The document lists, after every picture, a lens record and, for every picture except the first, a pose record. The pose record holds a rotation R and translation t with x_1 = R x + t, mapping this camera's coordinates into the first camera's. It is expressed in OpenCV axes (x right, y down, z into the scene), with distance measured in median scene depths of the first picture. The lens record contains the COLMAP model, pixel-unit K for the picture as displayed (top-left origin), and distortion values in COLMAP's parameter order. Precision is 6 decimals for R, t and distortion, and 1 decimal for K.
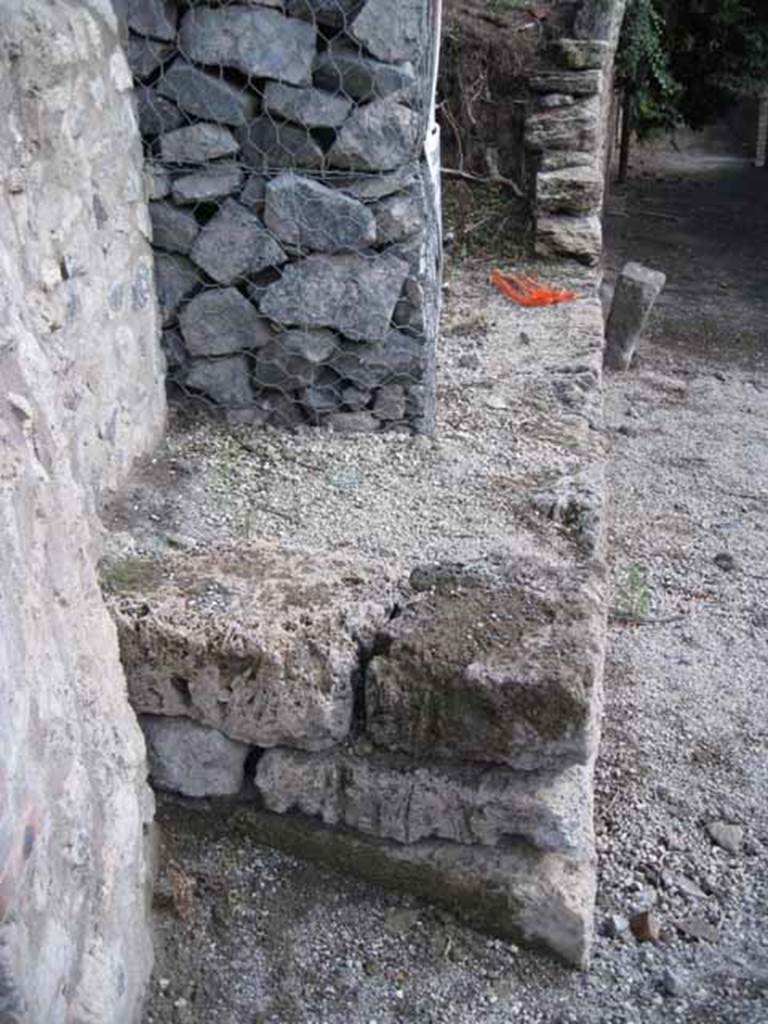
lens RADIAL K [[1086.8, 0, 391.5], [0, 1086.8, 508.8], [0, 0, 1]] dist [-0.096427, 0.000000]
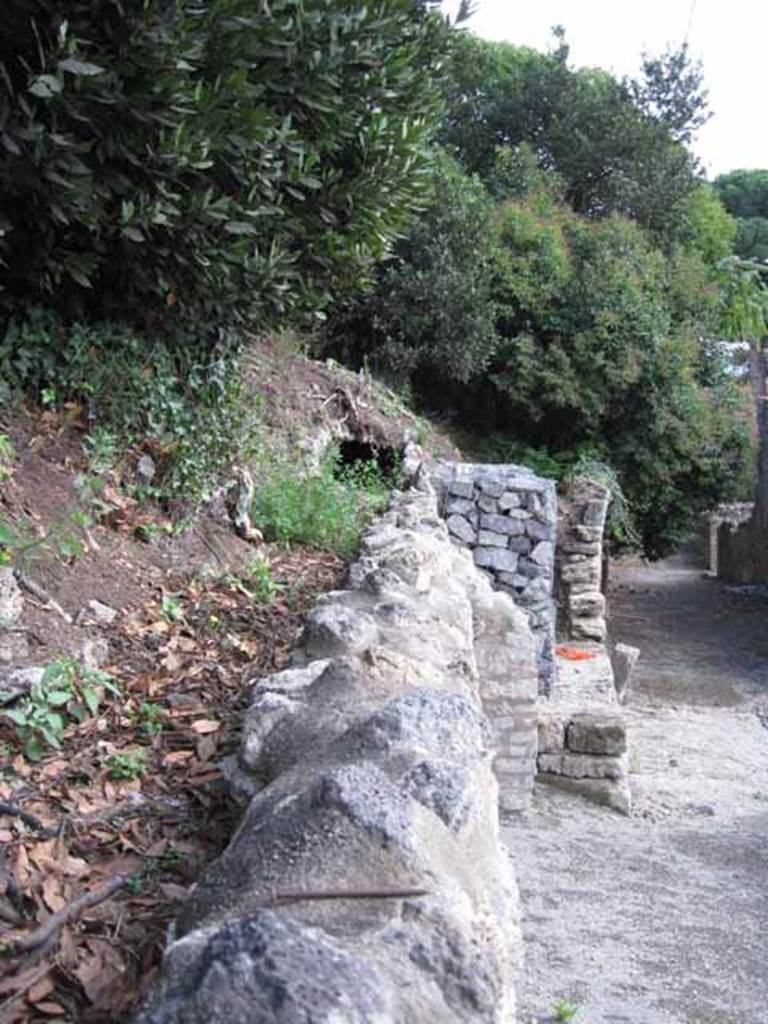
lens RADIAL K [[1086.8, 0, 385.1], [0, 1086.8, 517.8], [0, 0, 1]] dist [-0.096427, 0.000000]
pose [[0.999883, 0.010433, 0.011172, -0.261314], [-0.005861, 0.936675, -0.350150, 0.285647], [-0.014118, 0.350043, 0.936627, -1.030645]]
